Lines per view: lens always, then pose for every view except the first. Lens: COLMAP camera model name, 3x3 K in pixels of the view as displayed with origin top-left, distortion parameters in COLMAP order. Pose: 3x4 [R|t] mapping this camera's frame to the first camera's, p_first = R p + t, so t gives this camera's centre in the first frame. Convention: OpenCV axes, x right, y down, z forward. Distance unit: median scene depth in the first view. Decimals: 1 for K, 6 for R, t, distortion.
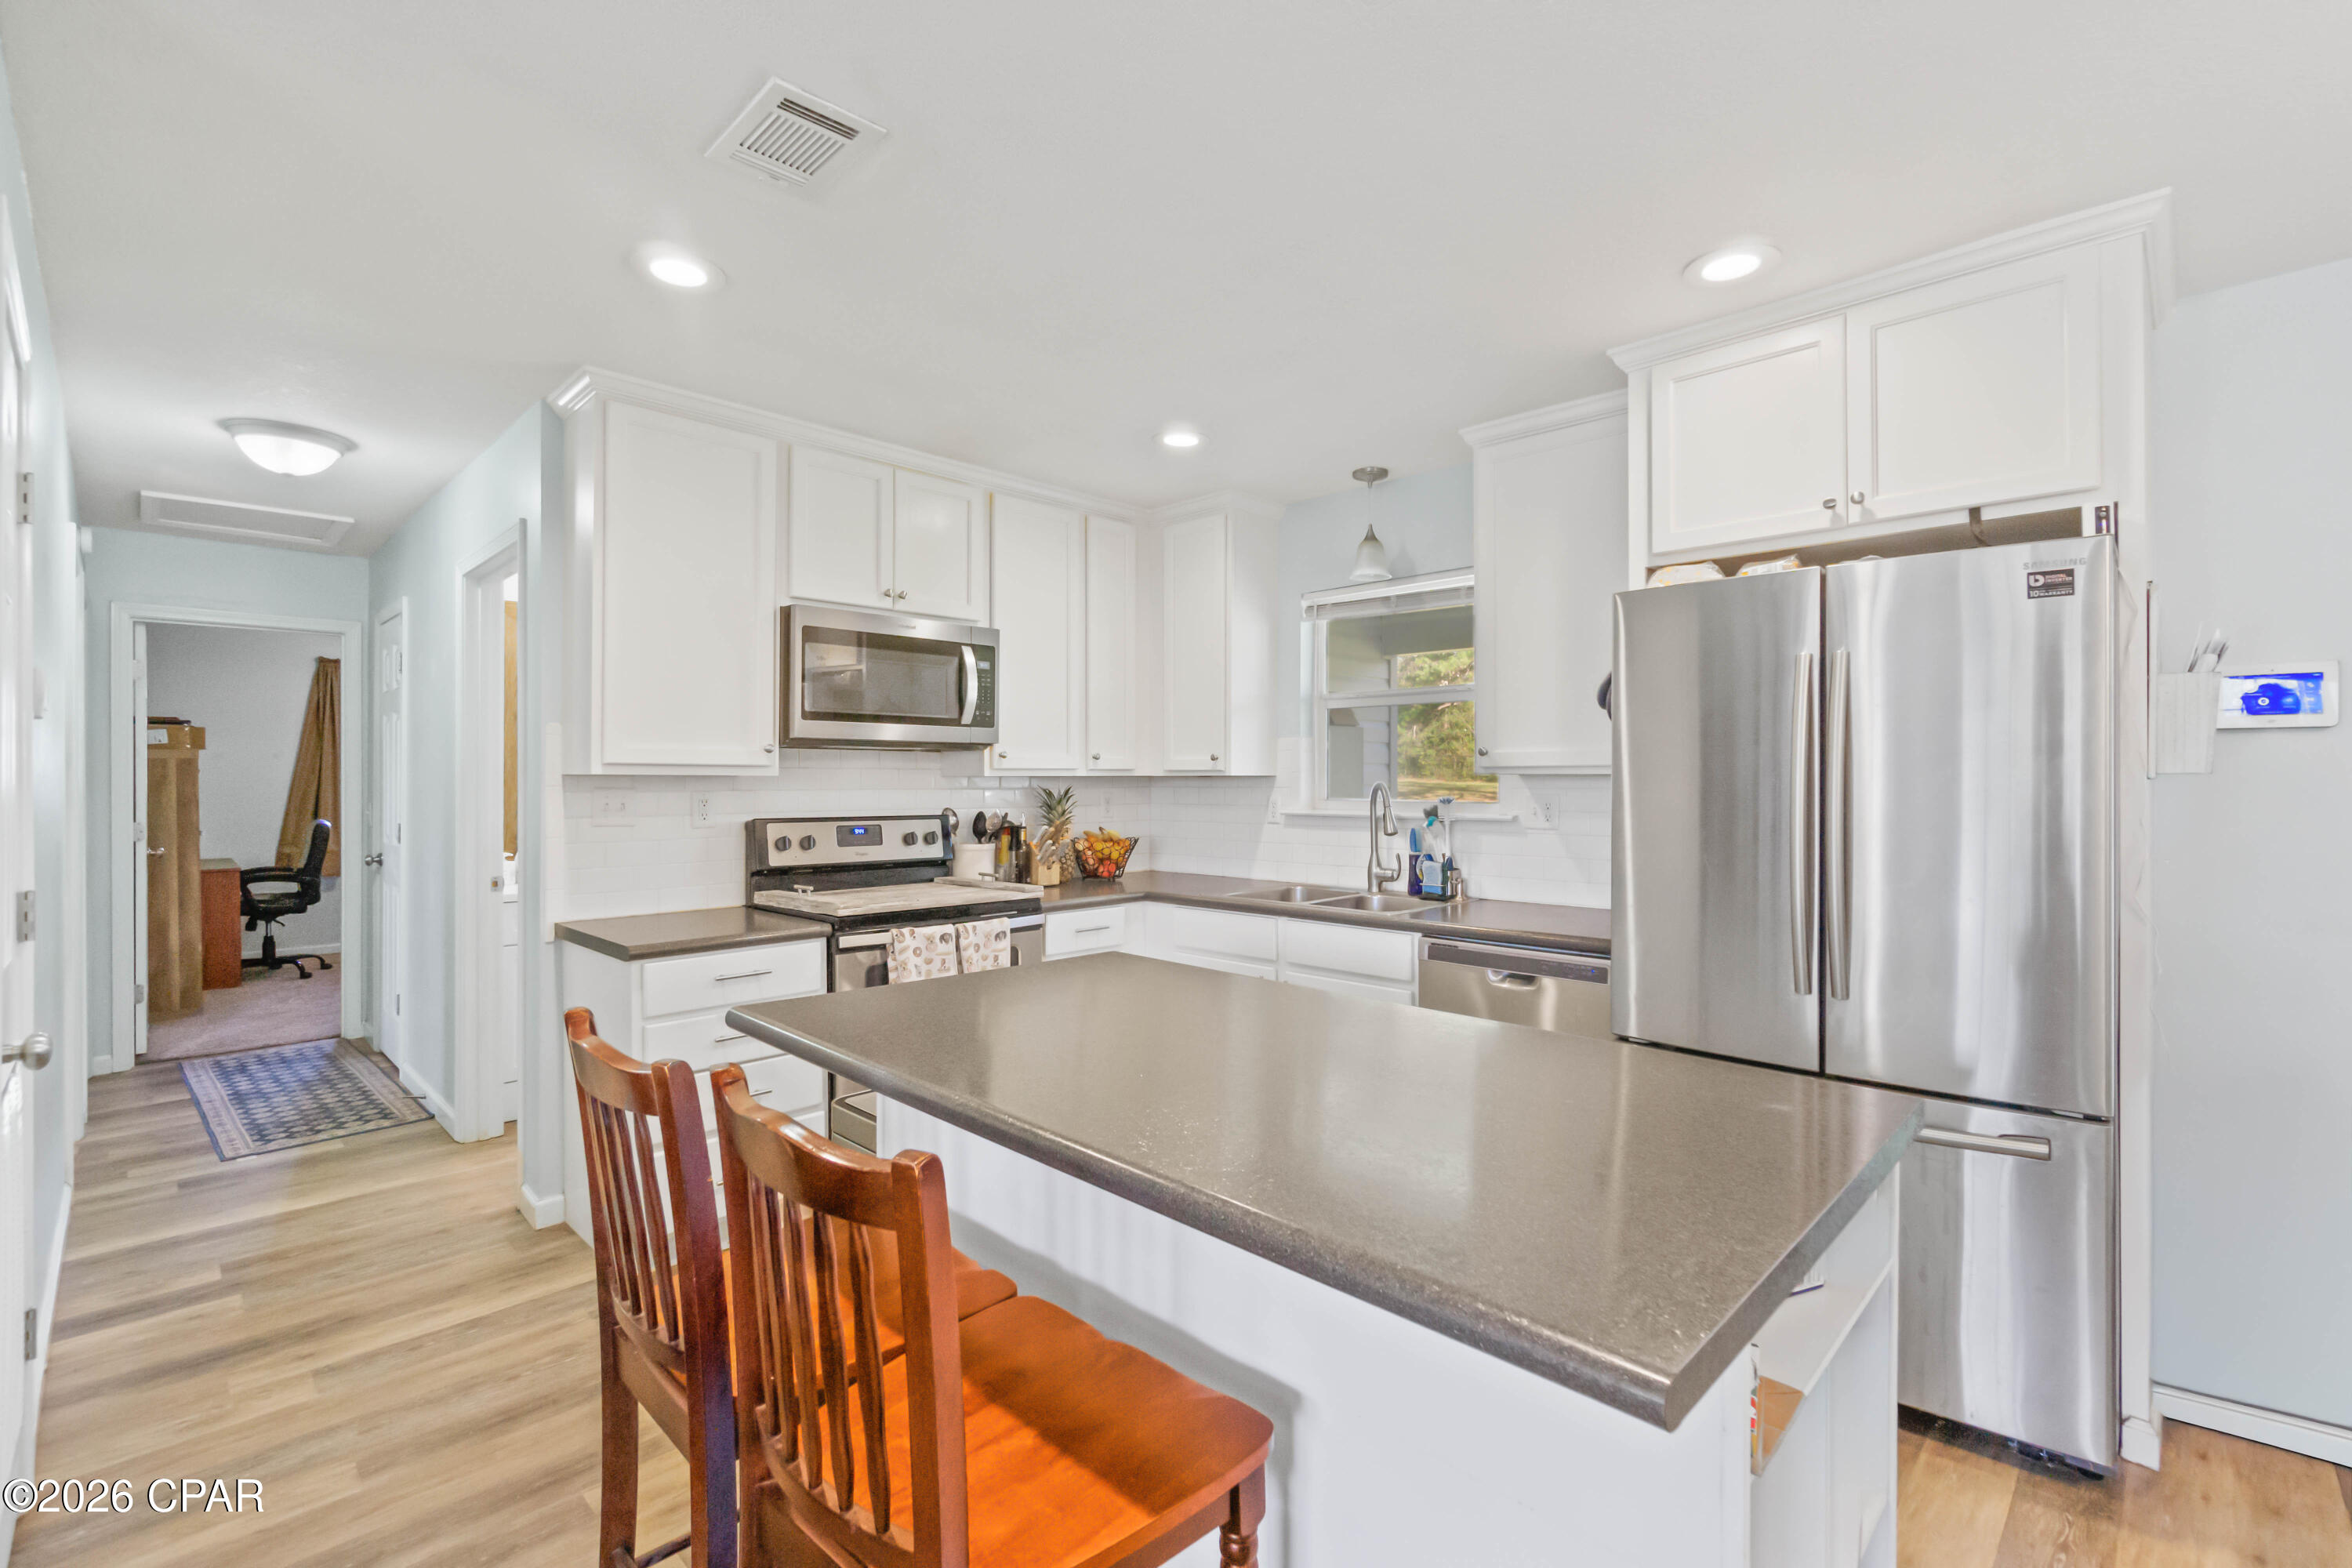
lens RADIAL K [[1028.2, 0, 1173.0], [0, 1028.2, 773.4], [0, 0, 1]] dist [-0.002768, 0.001185]
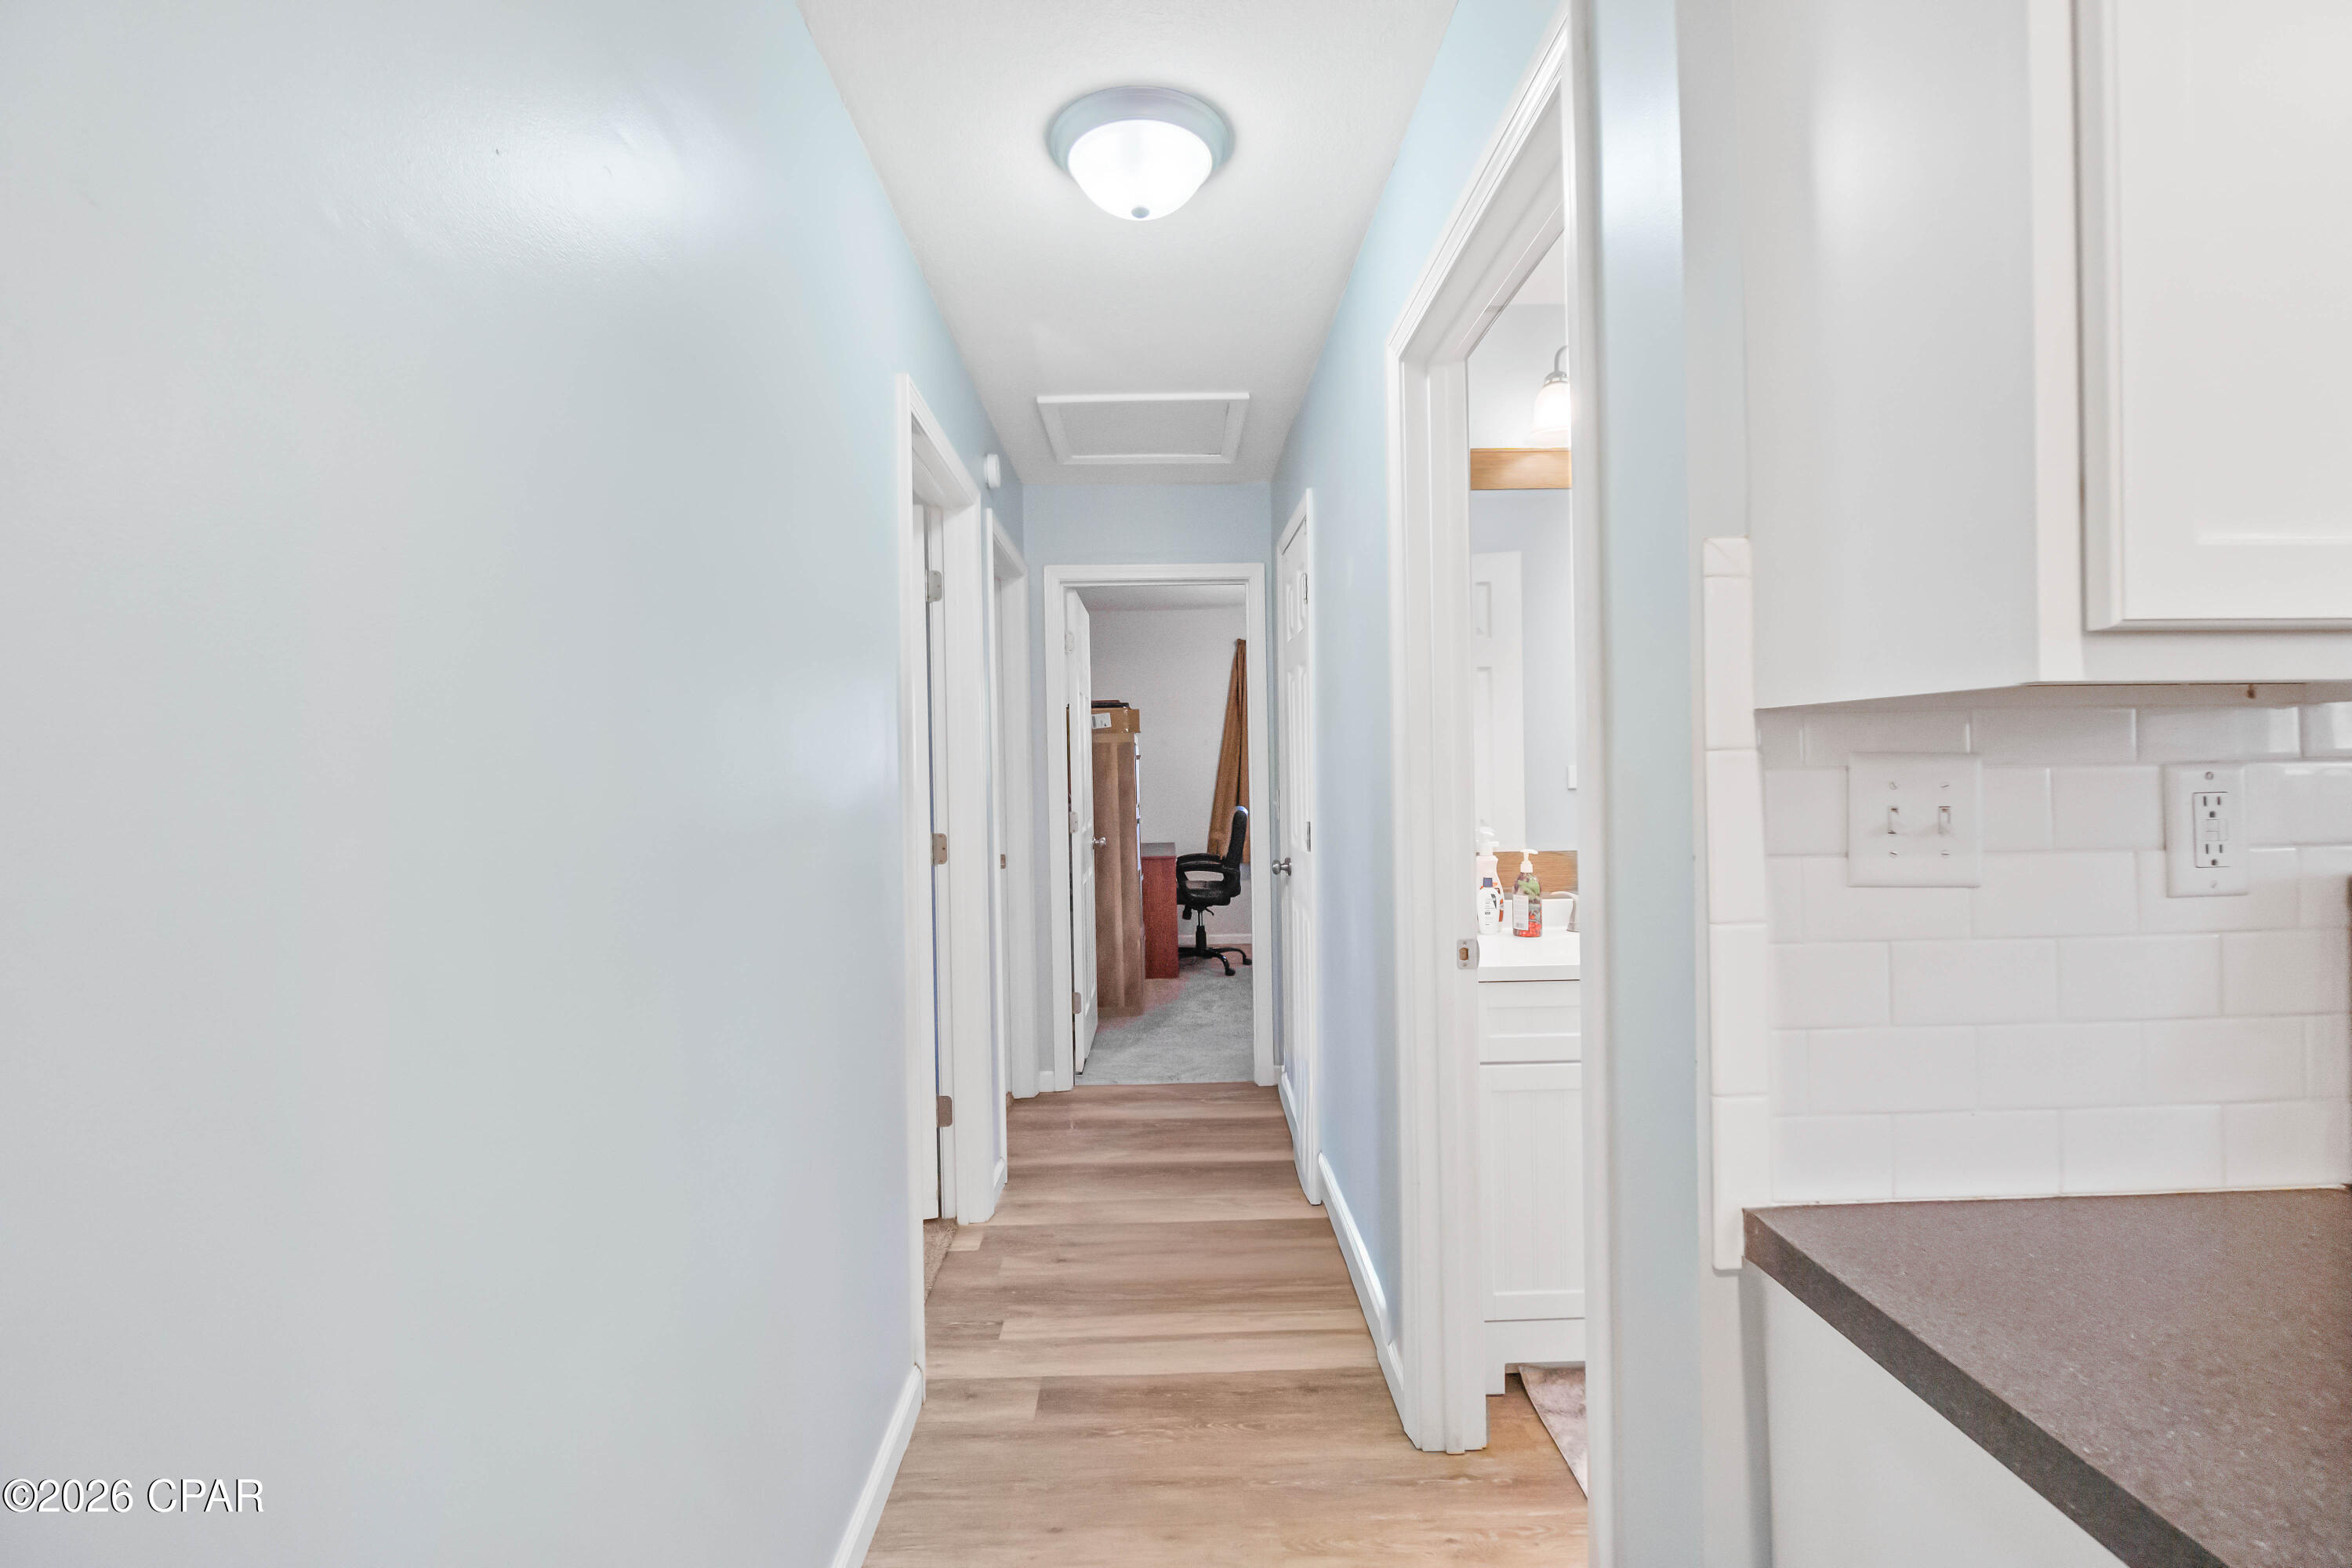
lens RADIAL K [[1028.2, 0, 1180.5], [0, 1028.2, 770.5], [0, 0, 1]] dist [-0.002768, 0.001185]
pose [[0.721031, -0.009701, -0.692834, -0.303580], [0.017720, 0.999833, 0.004442, 0.008716], [0.692676, -0.015480, 0.721083, 0.399407]]
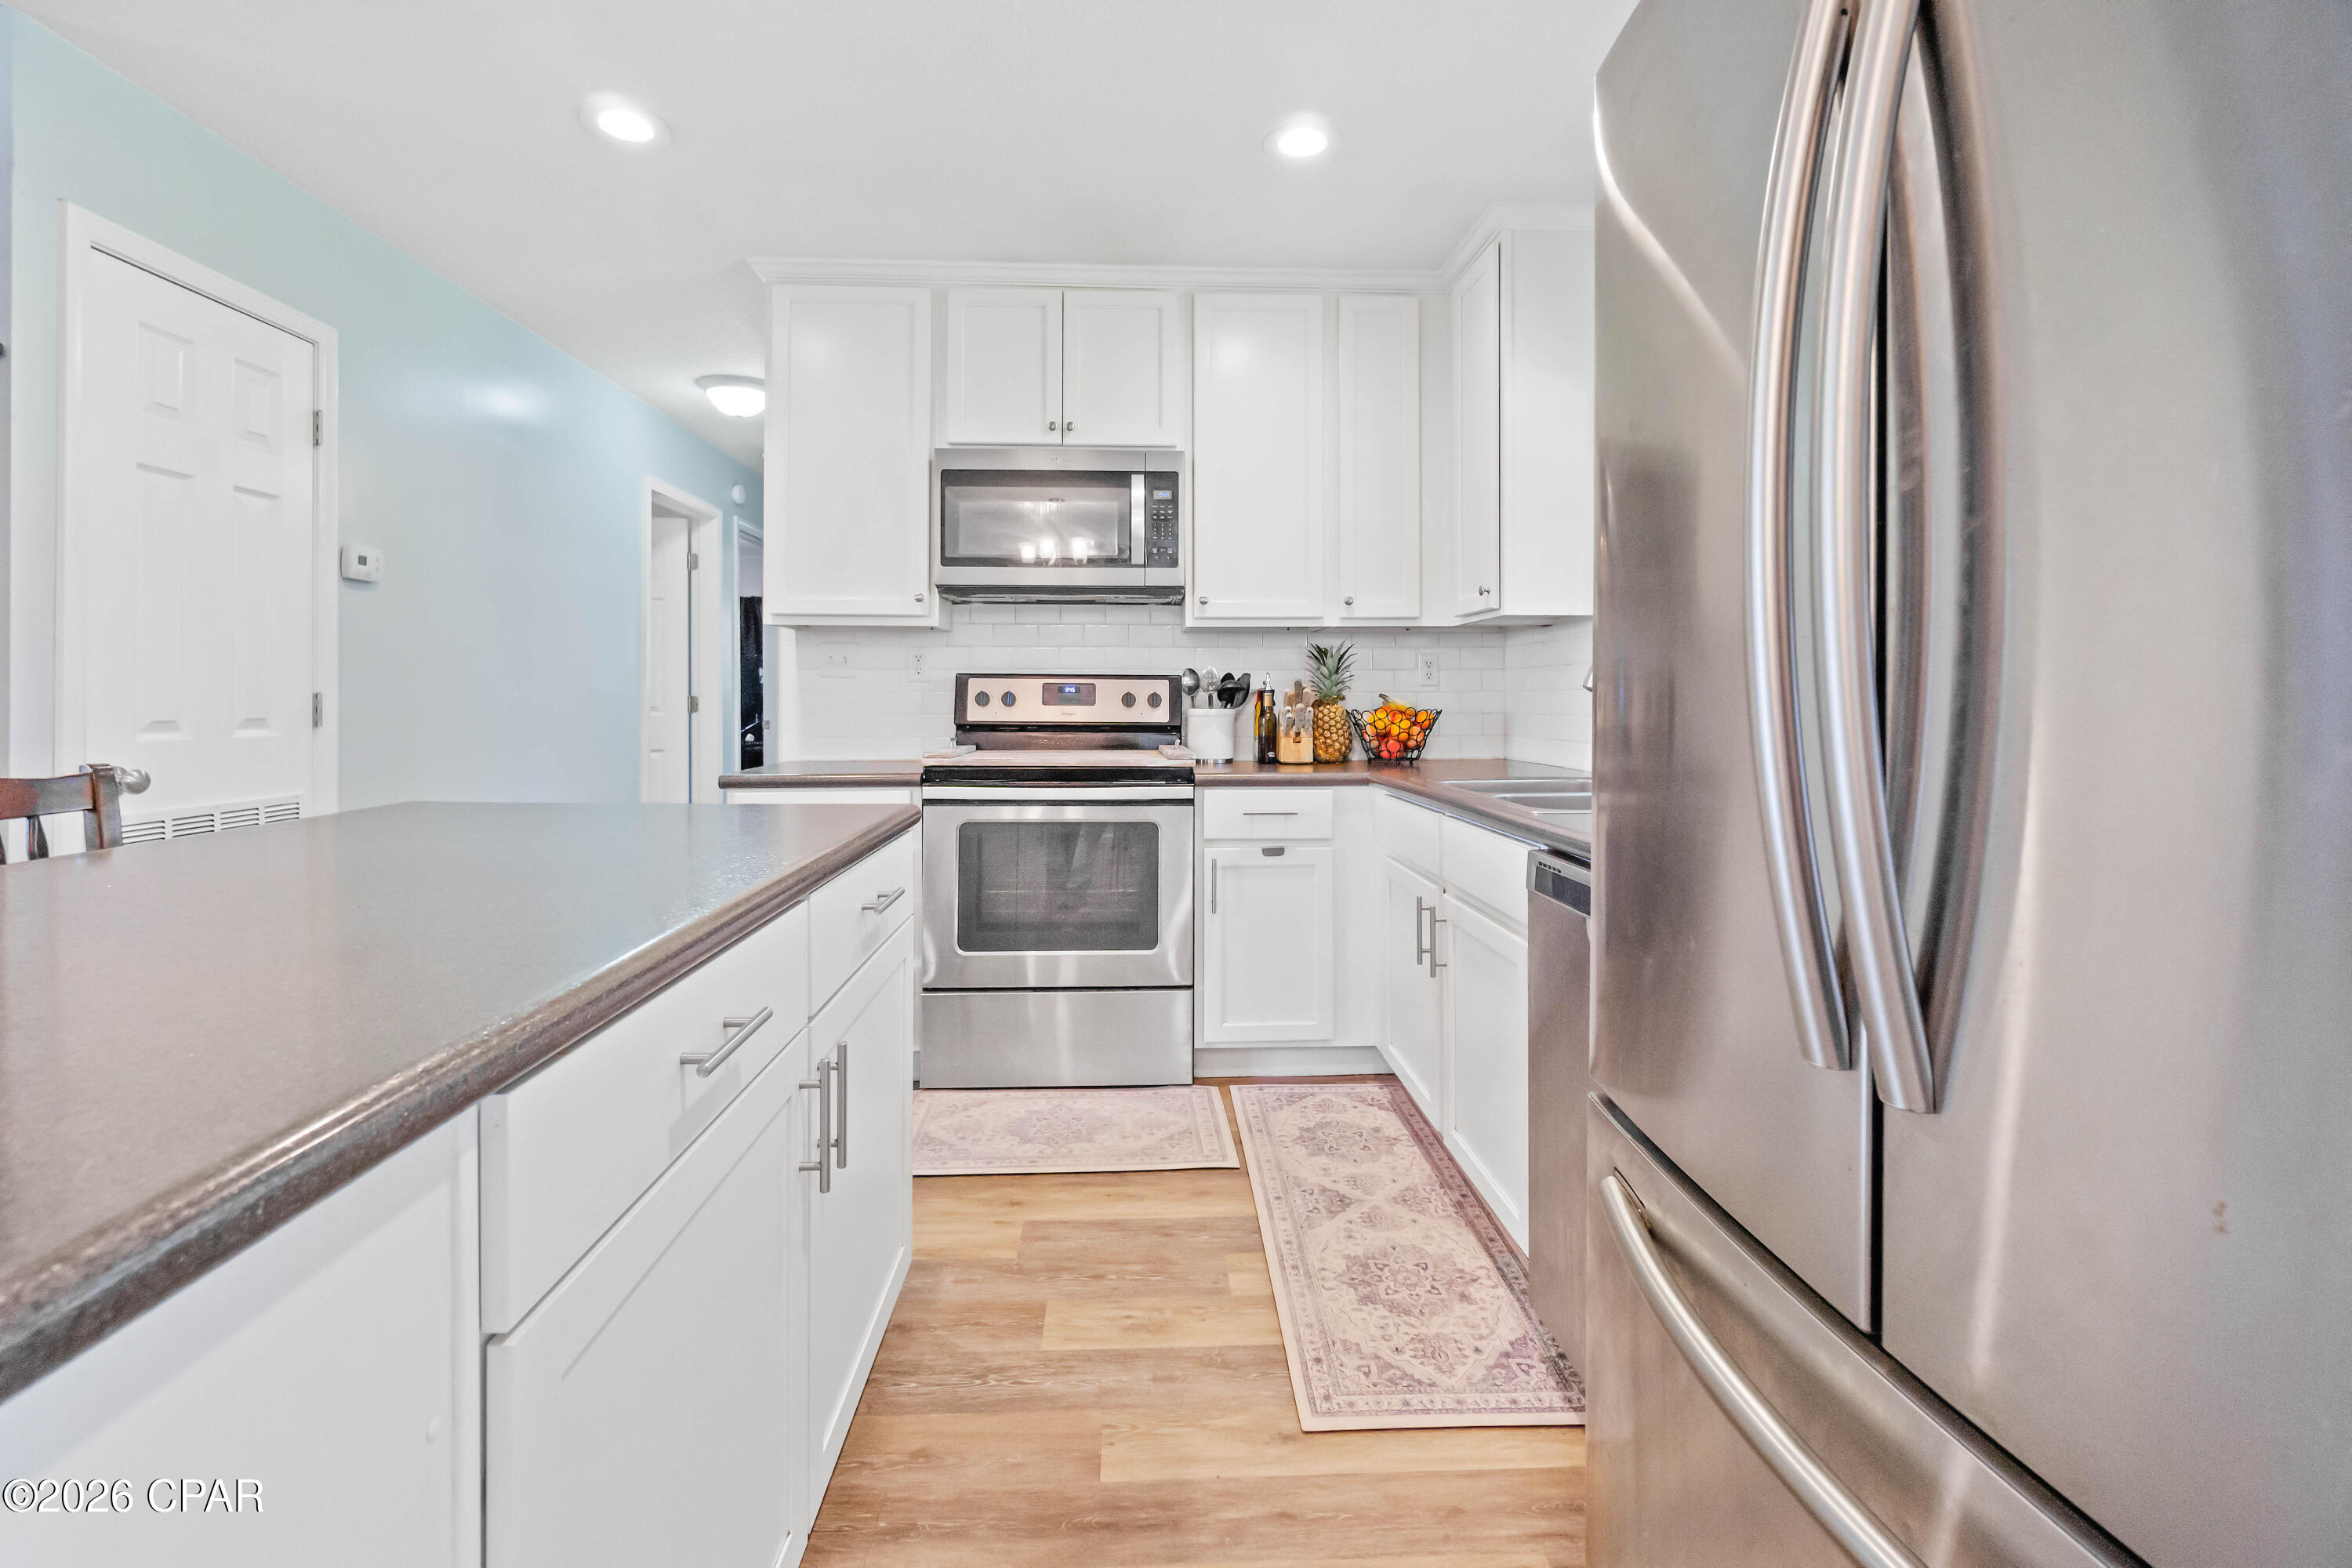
lens RADIAL K [[1028.2, 0, 1168.2], [0, 1028.2, 687.6], [0, 0, 1]] dist [-0.002768, 0.001185]
pose [[0.735375, -0.000338, -0.677660, 0.283725], [0.001519, 0.999998, 0.001149, 0.038415], [0.677658, -0.001874, 0.735375, 0.265208]]
